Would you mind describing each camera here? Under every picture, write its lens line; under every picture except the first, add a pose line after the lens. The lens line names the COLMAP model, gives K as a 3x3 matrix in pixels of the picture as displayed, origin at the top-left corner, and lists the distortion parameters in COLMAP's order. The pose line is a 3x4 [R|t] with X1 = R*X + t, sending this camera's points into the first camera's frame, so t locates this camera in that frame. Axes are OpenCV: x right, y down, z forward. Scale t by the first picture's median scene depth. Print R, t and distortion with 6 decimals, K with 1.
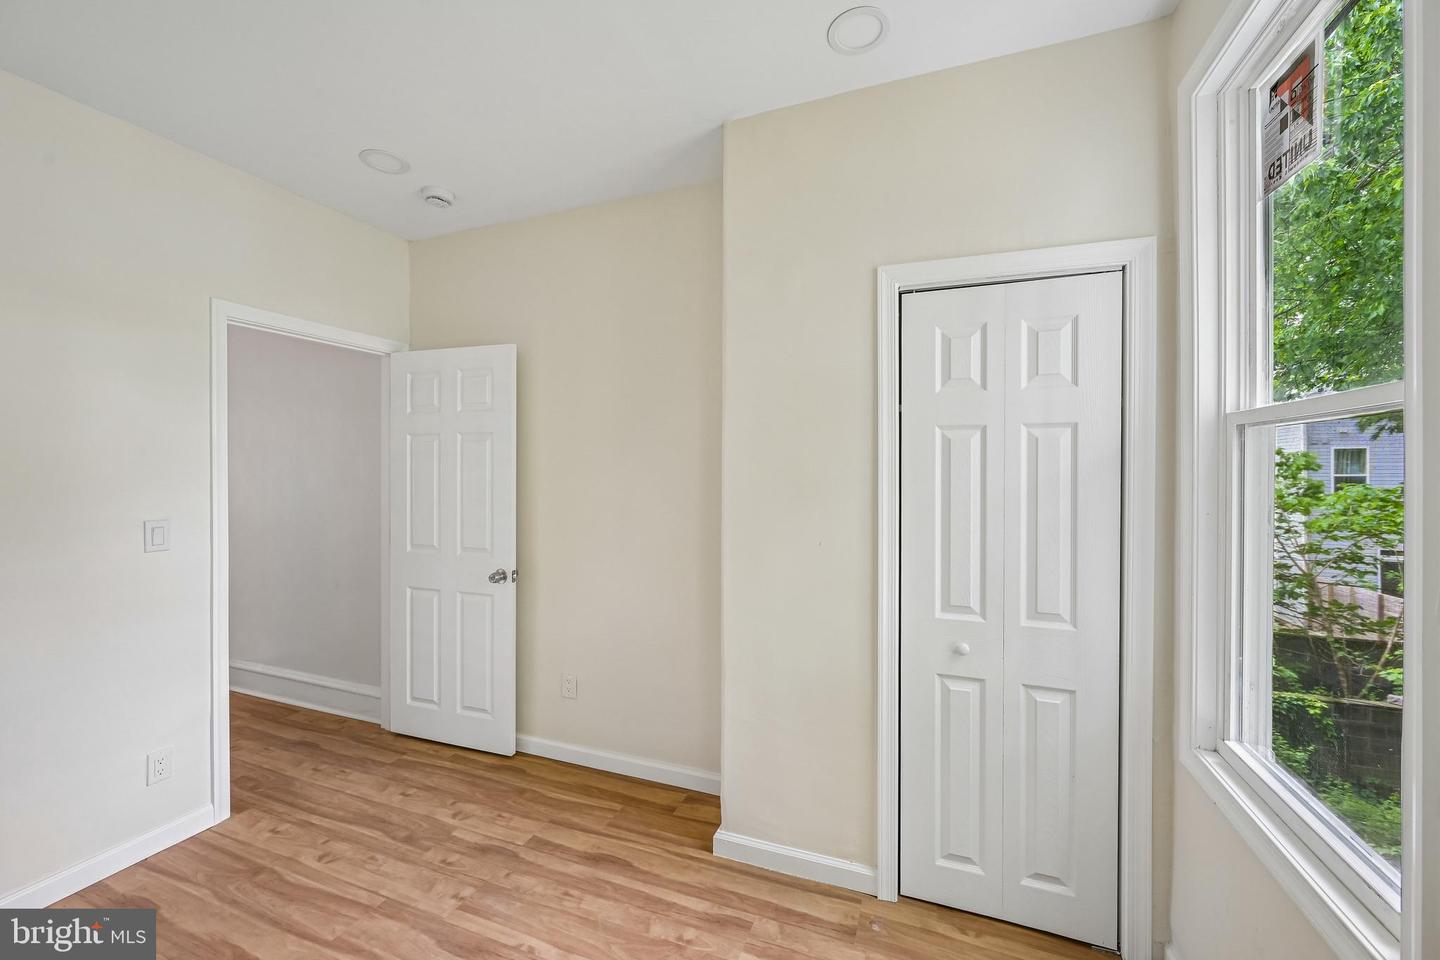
lens RADIAL K [[571.3, 0, 718.5], [0, 571.3, 477.2], [0, 0, 1]] dist [0.000939, 0.000159]
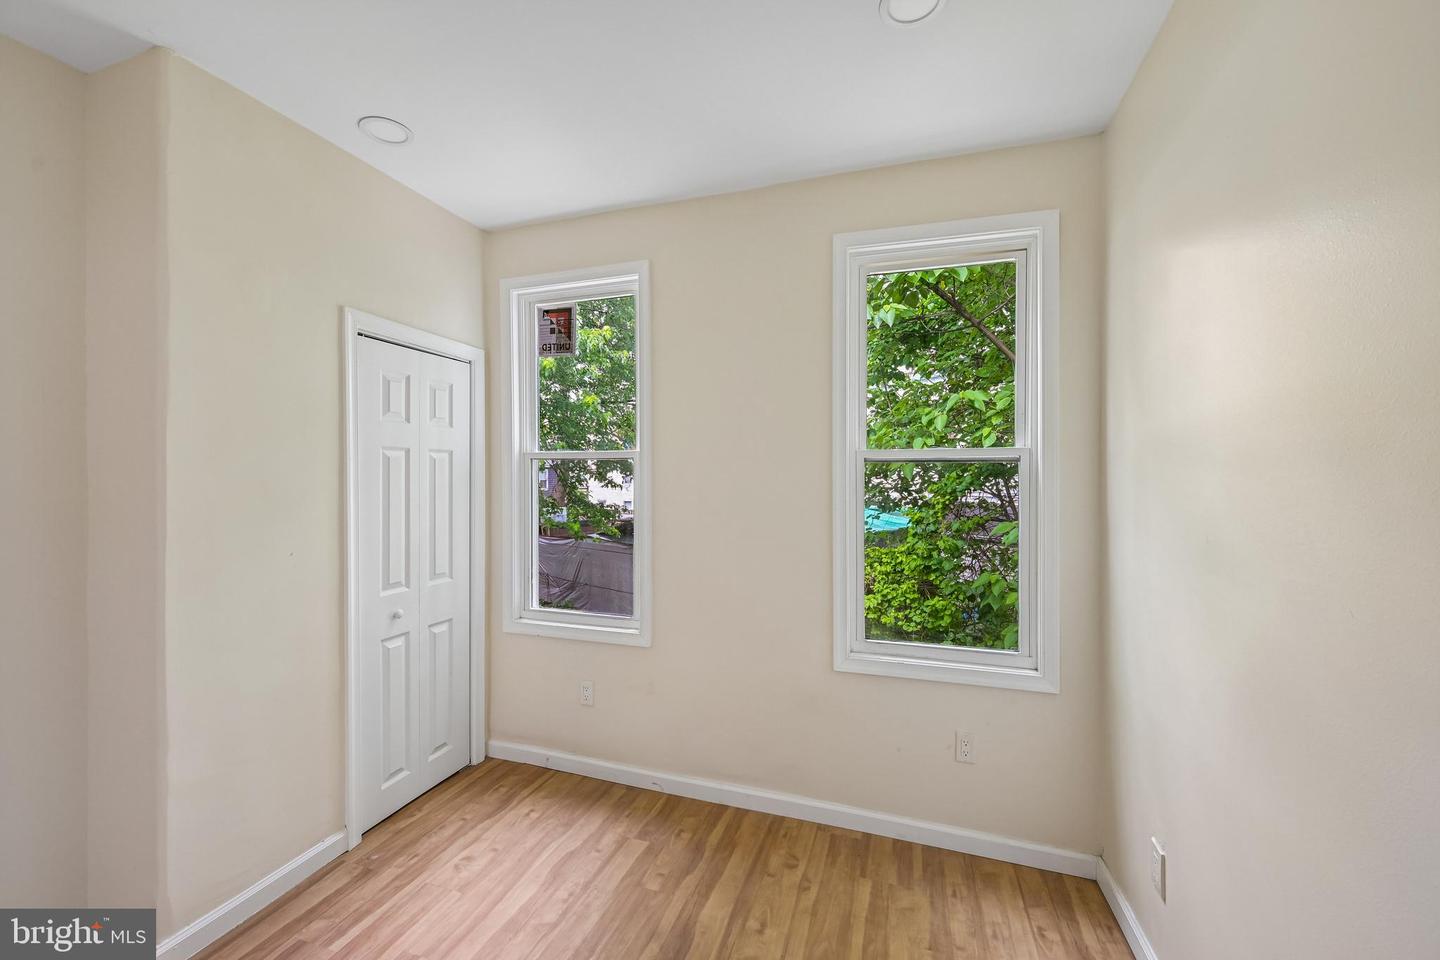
lens RADIAL K [[571.3, 0, 718.5], [0, 571.3, 477.2], [0, 0, 1]] dist [0.000939, 0.000159]
pose [[-0.055974, 0.001208, 0.998432, -0.960276], [0.009921, 0.999951, -0.000653, -0.011066], [-0.998383, 0.009869, -0.055983, 0.324575]]
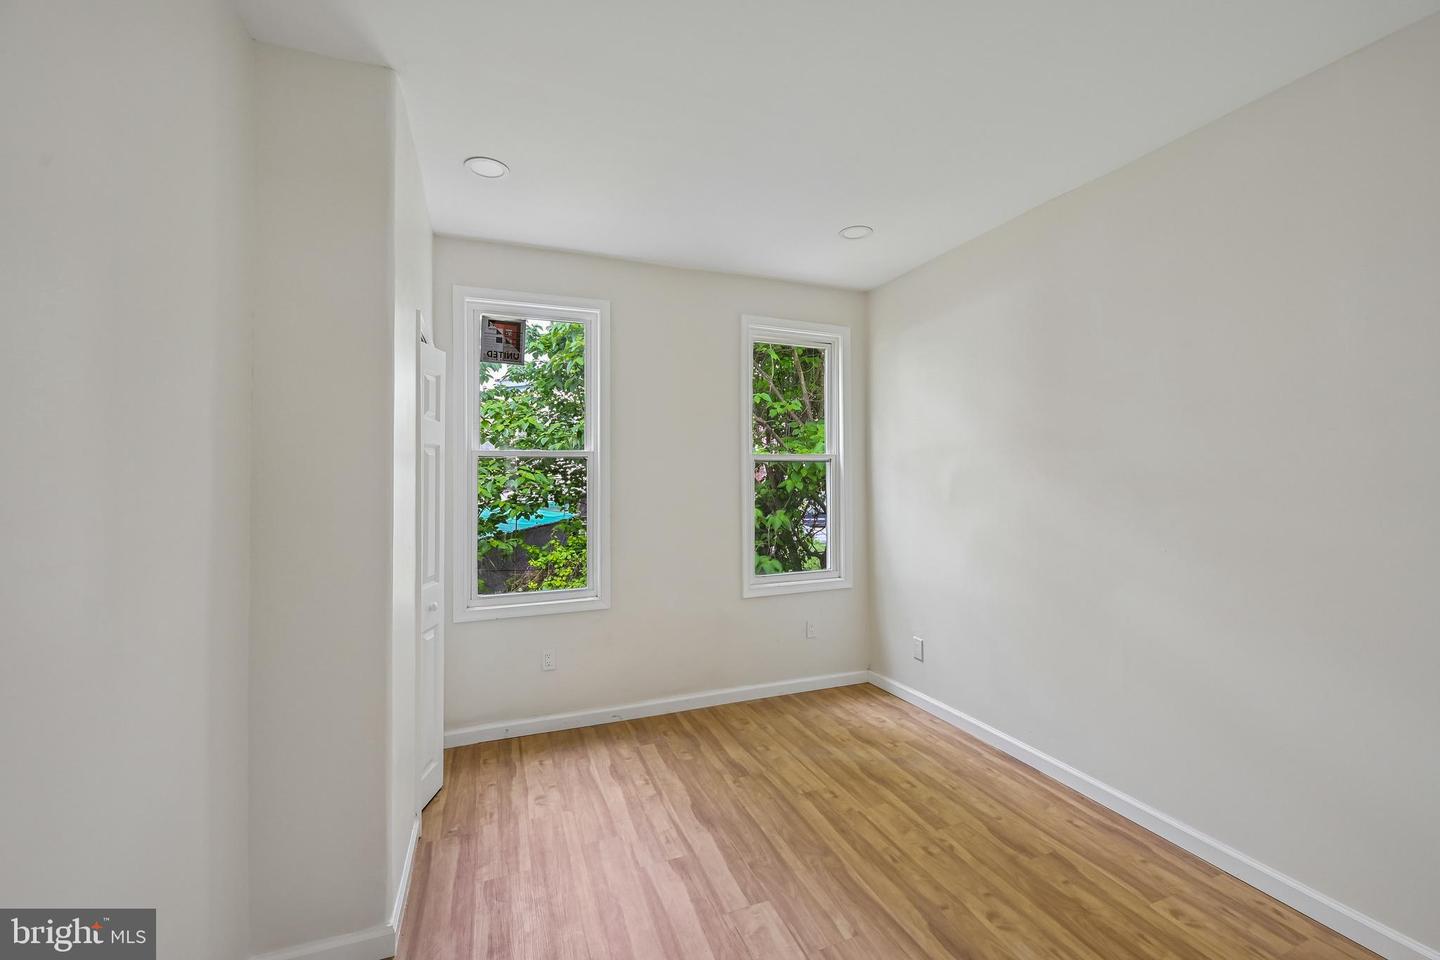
lens RADIAL K [[572.0, 0, 718.5], [0, 572.0, 468.4], [0, 0, 1]] dist [0.001039, 0.000007]
pose [[-0.685611, 0.014897, 0.727816, -1.070076], [0.017013, 0.999845, -0.004439, -0.013646], [-0.727769, 0.009339, -0.685759, 1.418930]]
